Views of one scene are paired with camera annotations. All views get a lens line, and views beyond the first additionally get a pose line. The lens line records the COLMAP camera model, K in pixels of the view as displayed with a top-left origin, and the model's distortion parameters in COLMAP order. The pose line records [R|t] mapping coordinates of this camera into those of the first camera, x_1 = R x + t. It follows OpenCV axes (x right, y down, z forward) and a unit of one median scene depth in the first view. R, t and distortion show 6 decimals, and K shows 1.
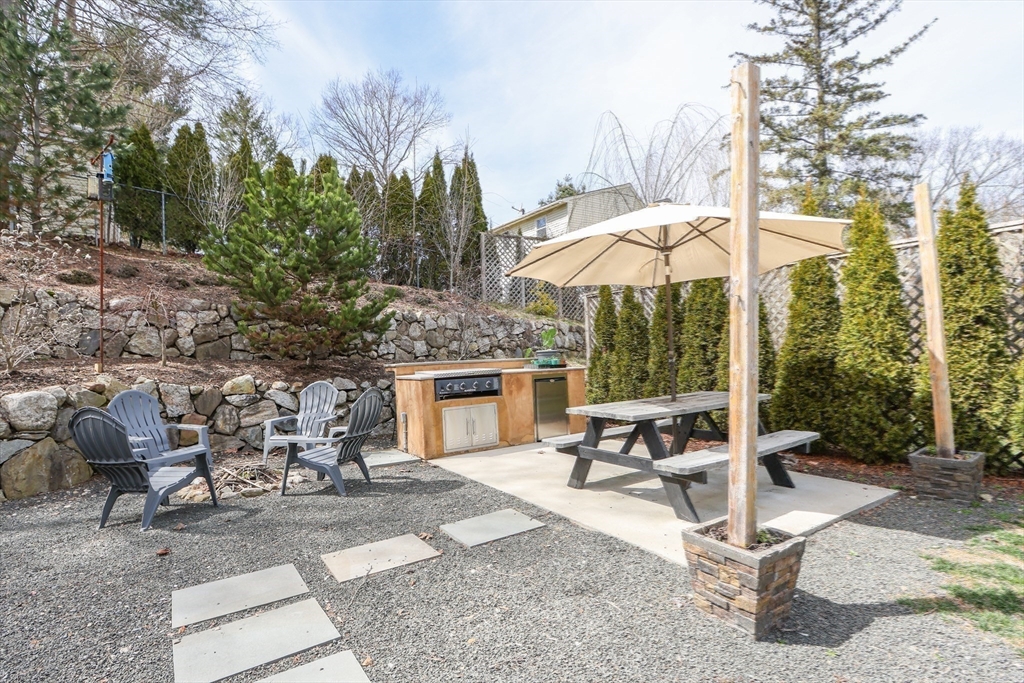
lens RADIAL K [[503.3, 0, 512.0], [0, 503.3, 341.5], [0, 0, 1]] dist [-0.013758, 0.000621]
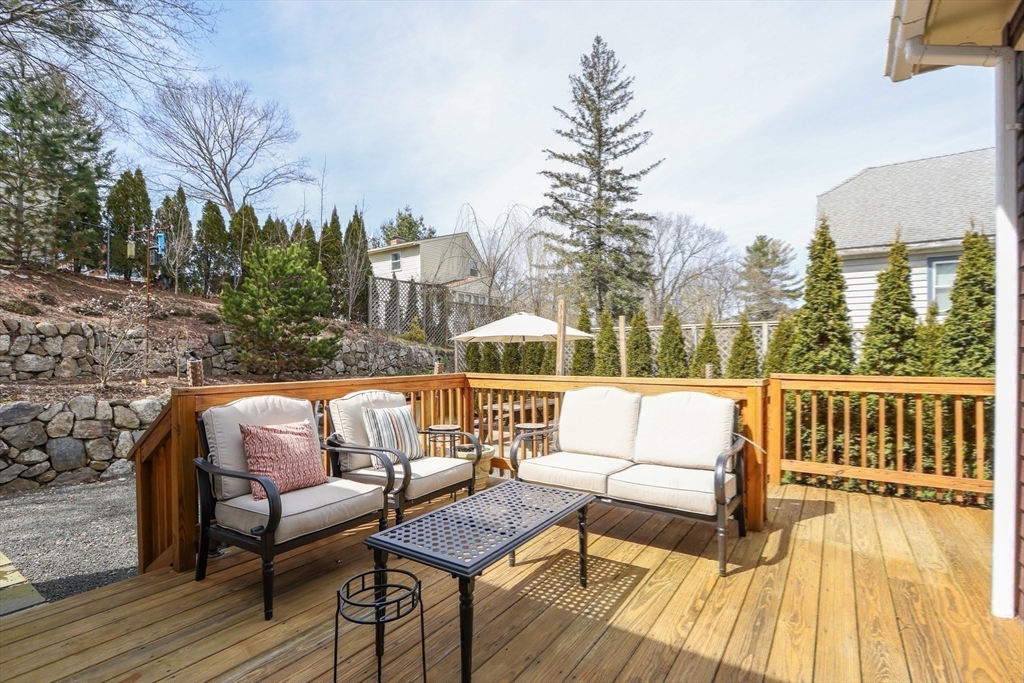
lens RADIAL K [[474.5, 0, 512.3], [0, 474.5, 346.1], [0, 0, 1]] dist [-0.015492, 0.001288]
pose [[0.929417, 0.036801, 0.367192, -0.106010], [-0.036349, 0.999306, -0.008149, -0.023521], [-0.367237, -0.005773, 0.930110, -0.192826]]
